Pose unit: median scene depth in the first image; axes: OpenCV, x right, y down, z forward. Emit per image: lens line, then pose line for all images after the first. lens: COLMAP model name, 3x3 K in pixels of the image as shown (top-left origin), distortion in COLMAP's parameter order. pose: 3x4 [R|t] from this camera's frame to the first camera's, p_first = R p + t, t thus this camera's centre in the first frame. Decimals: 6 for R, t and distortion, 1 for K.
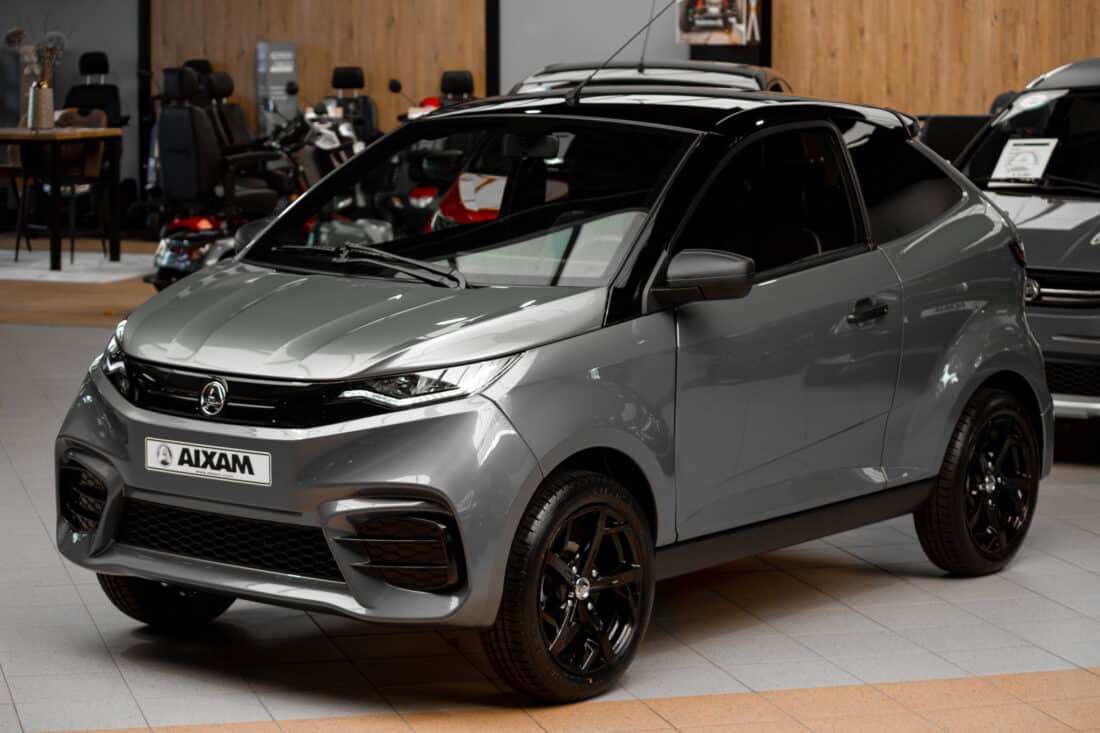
lens RADIAL K [[3213.8, 0, 549.4], [0, 3213.8, 367.0], [0, 0, 1]] dist [-0.199820, 0.000000]
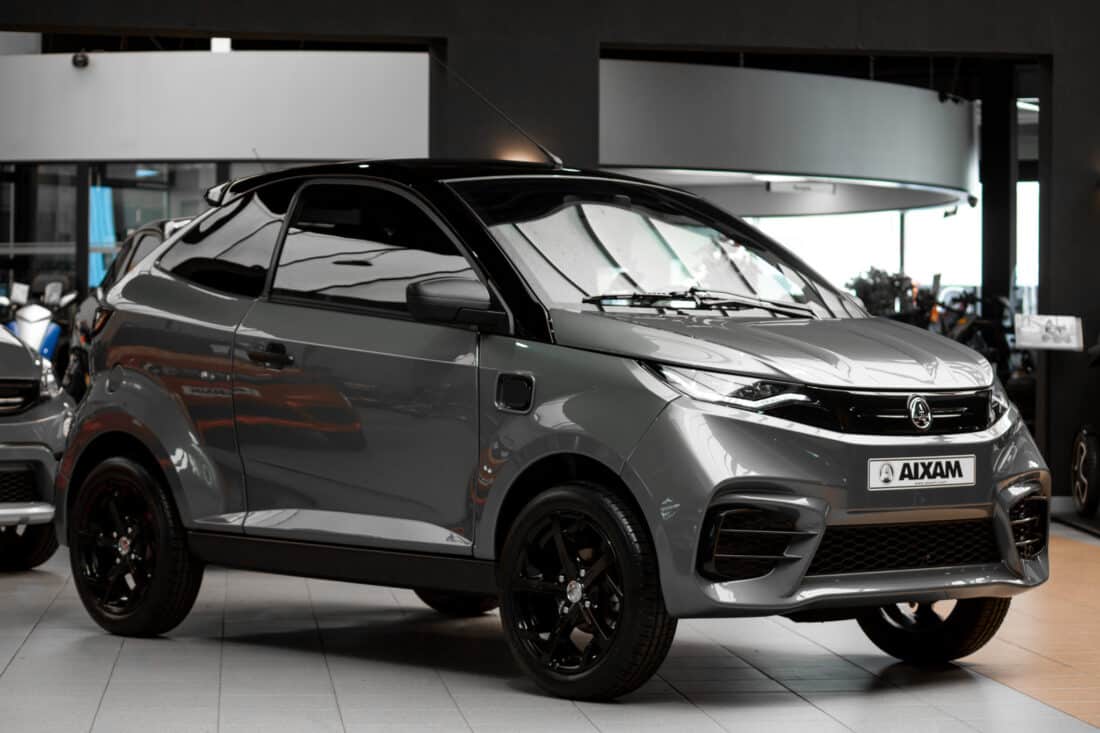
lens RADIAL K [[3213.8, 0, 549.4], [0, 3213.8, 362.1], [0, 0, 1]] dist [-0.199820, 0.000000]
pose [[0.126904, -0.031484, 0.991415, -1.185447], [0.085777, 0.996100, 0.020653, -0.040203], [-0.988199, 0.082420, 0.129110, 0.982740]]
